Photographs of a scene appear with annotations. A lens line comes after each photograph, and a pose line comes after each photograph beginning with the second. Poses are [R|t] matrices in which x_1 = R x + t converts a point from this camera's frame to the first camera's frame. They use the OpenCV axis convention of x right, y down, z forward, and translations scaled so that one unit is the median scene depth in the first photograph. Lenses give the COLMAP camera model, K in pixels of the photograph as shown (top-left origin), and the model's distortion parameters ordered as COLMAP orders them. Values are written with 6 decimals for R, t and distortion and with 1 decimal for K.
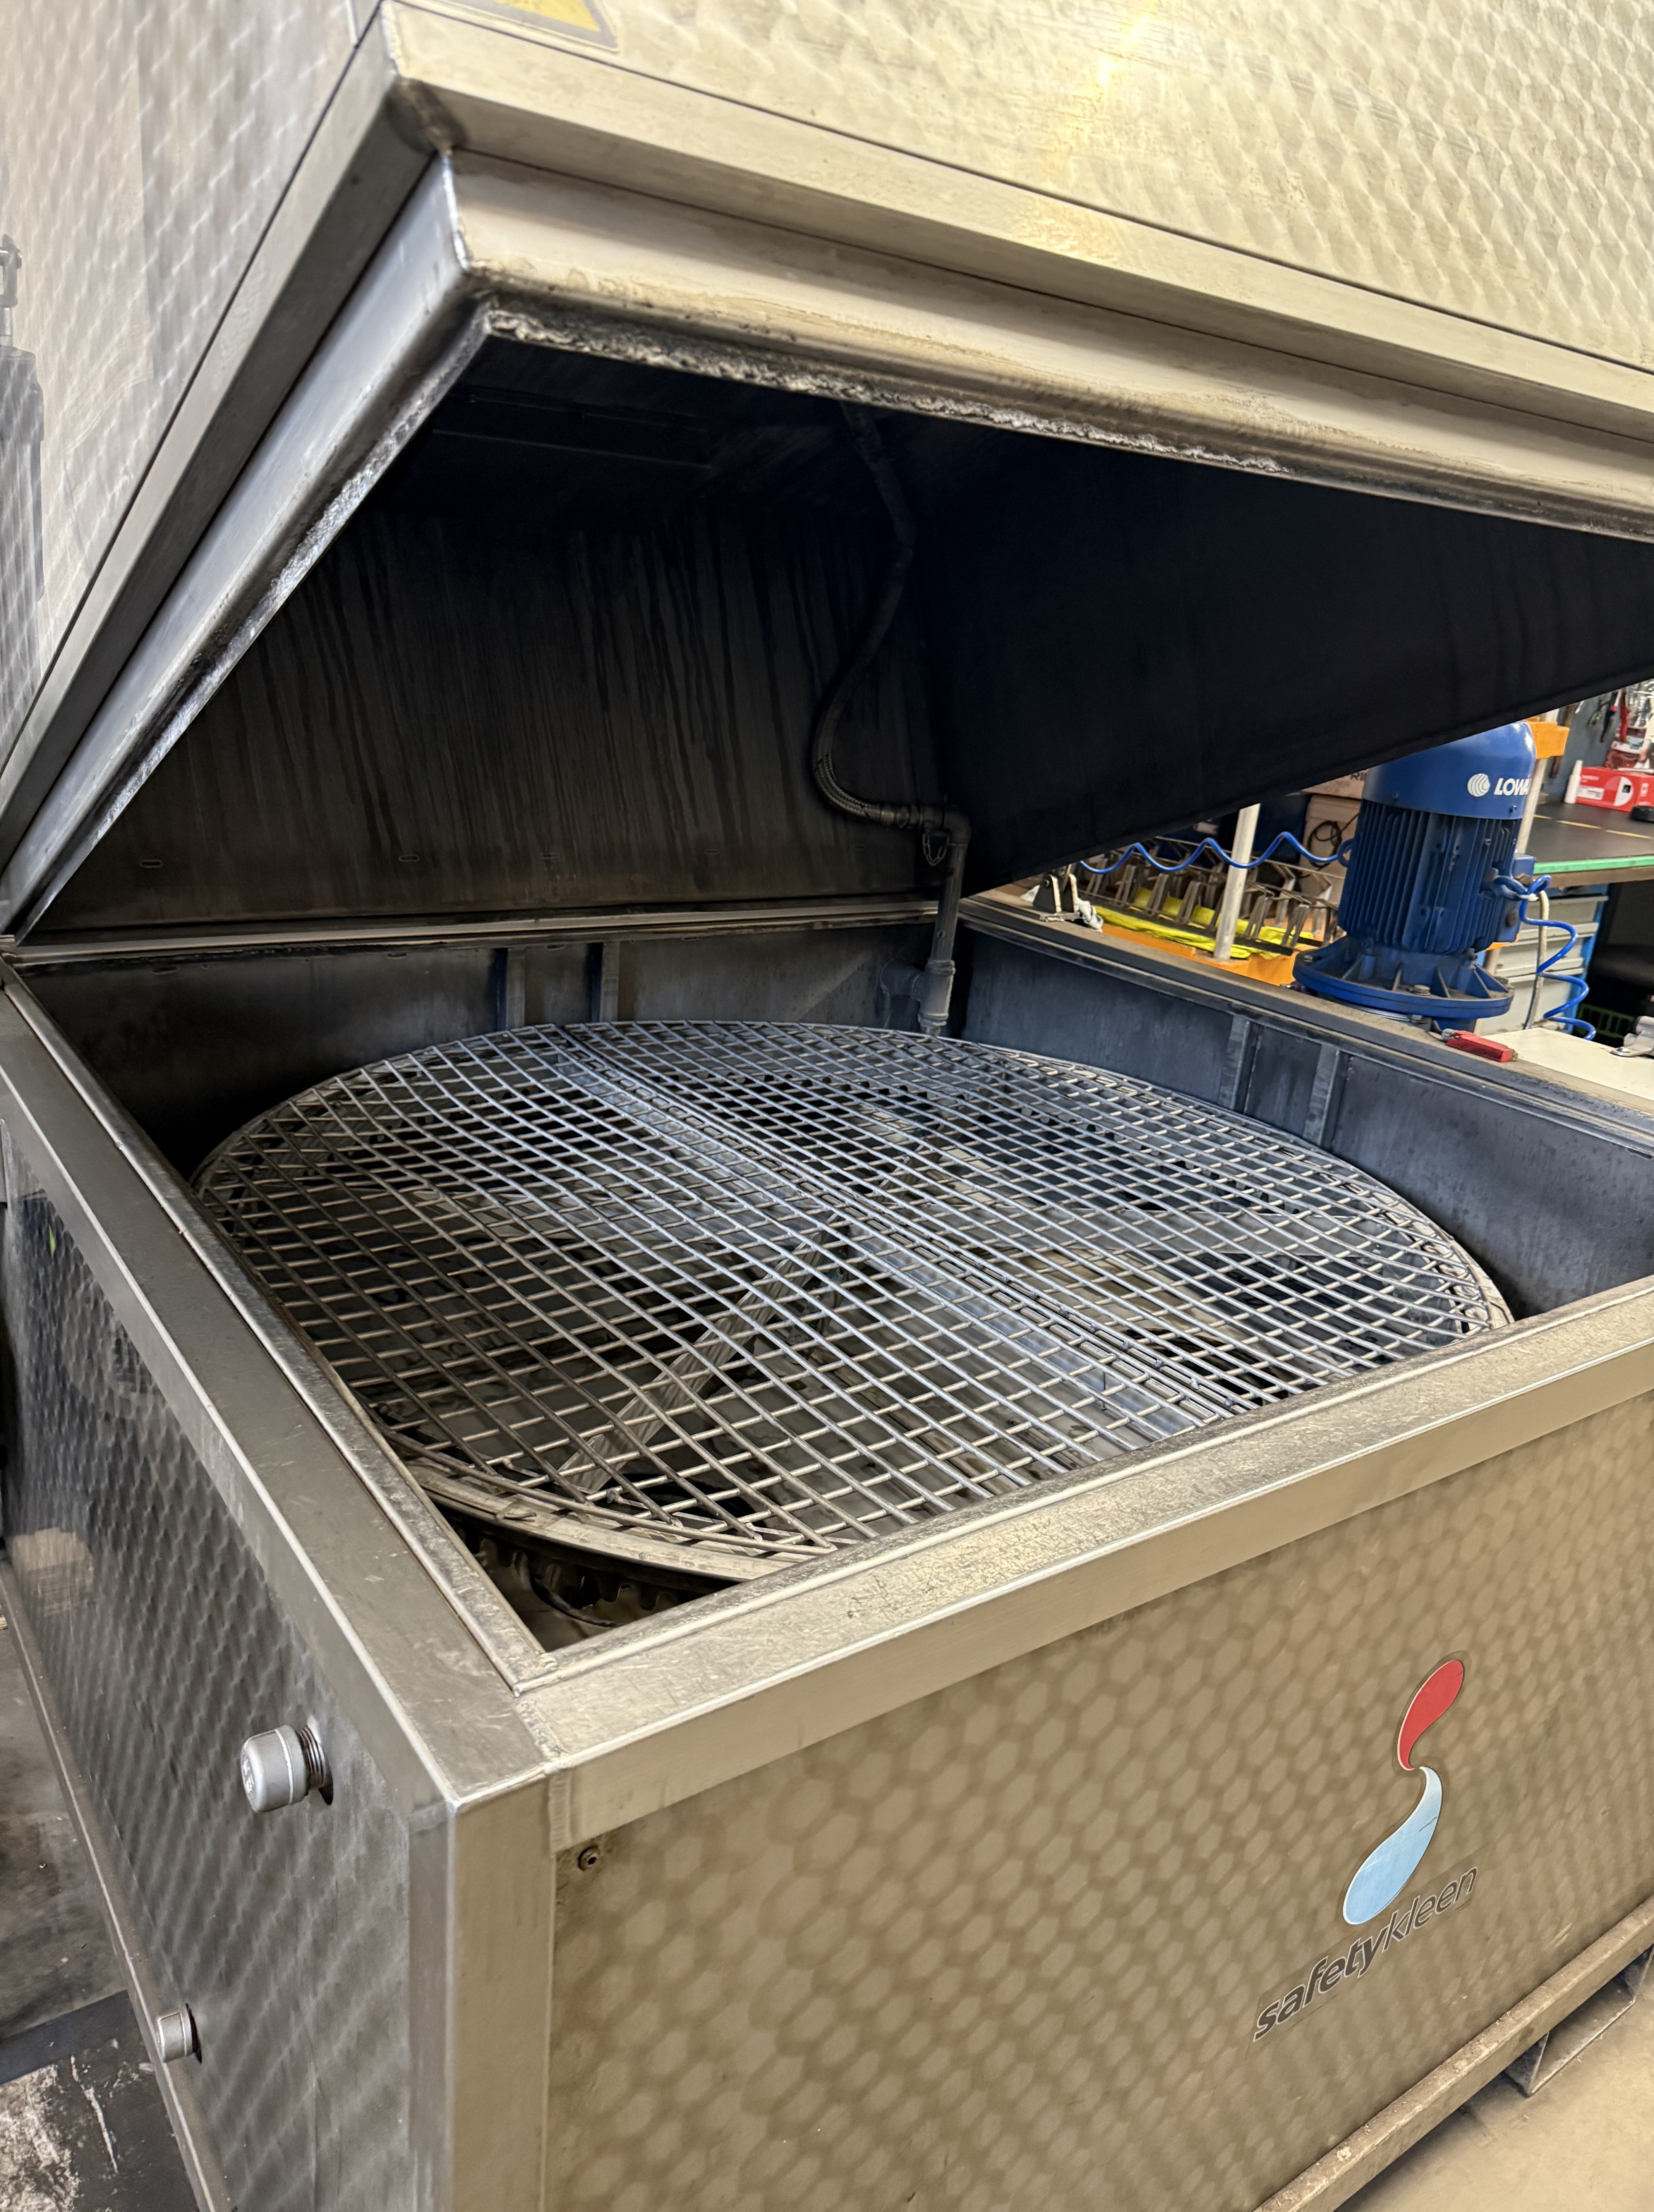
lens RADIAL K [[1548.7, 0, 824.0], [0, 1548.7, 1105.2], [0, 0, 1]] dist [0.071290, -0.100597]
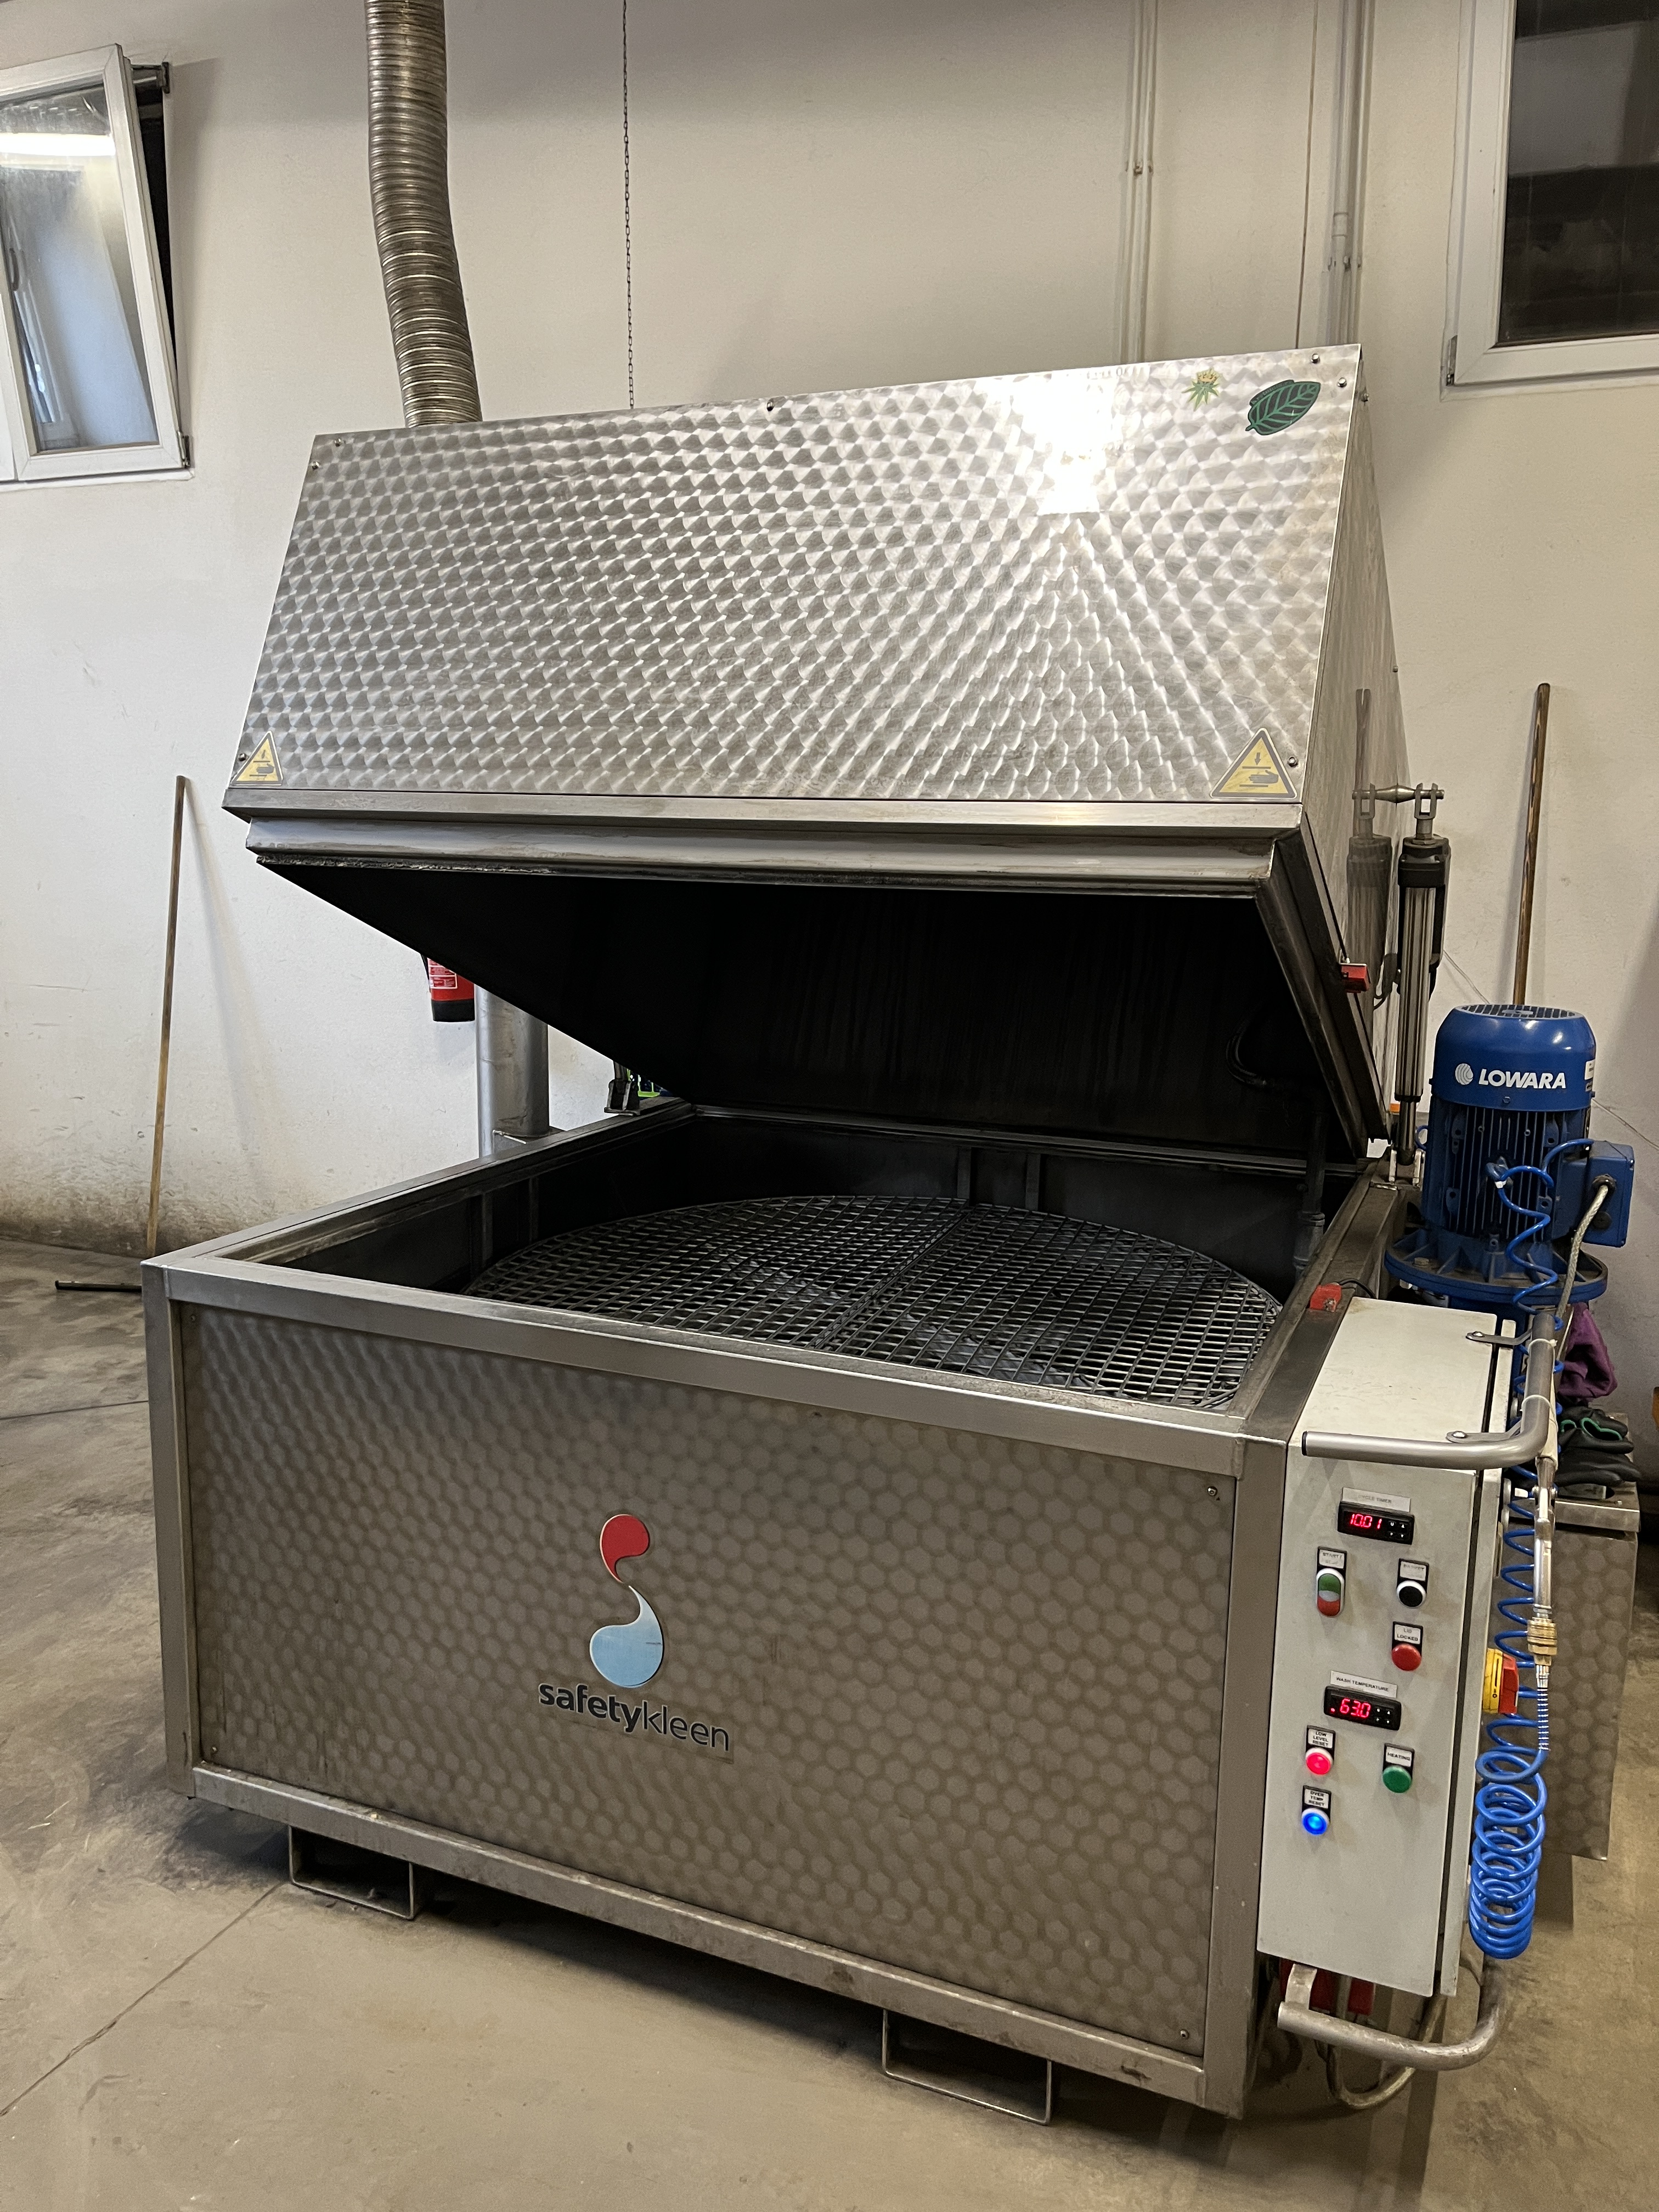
lens RADIAL K [[1659.5, 0, 827.5], [0, 1659.5, 1112.0], [0, 0, 1]] dist [0.080405, -0.111260]
pose [[0.515821, 0.077301, -0.853202, 1.158341], [-0.240633, 0.968900, -0.057697, -0.012424], [0.822207, 0.235070, 0.518380, 0.072674]]
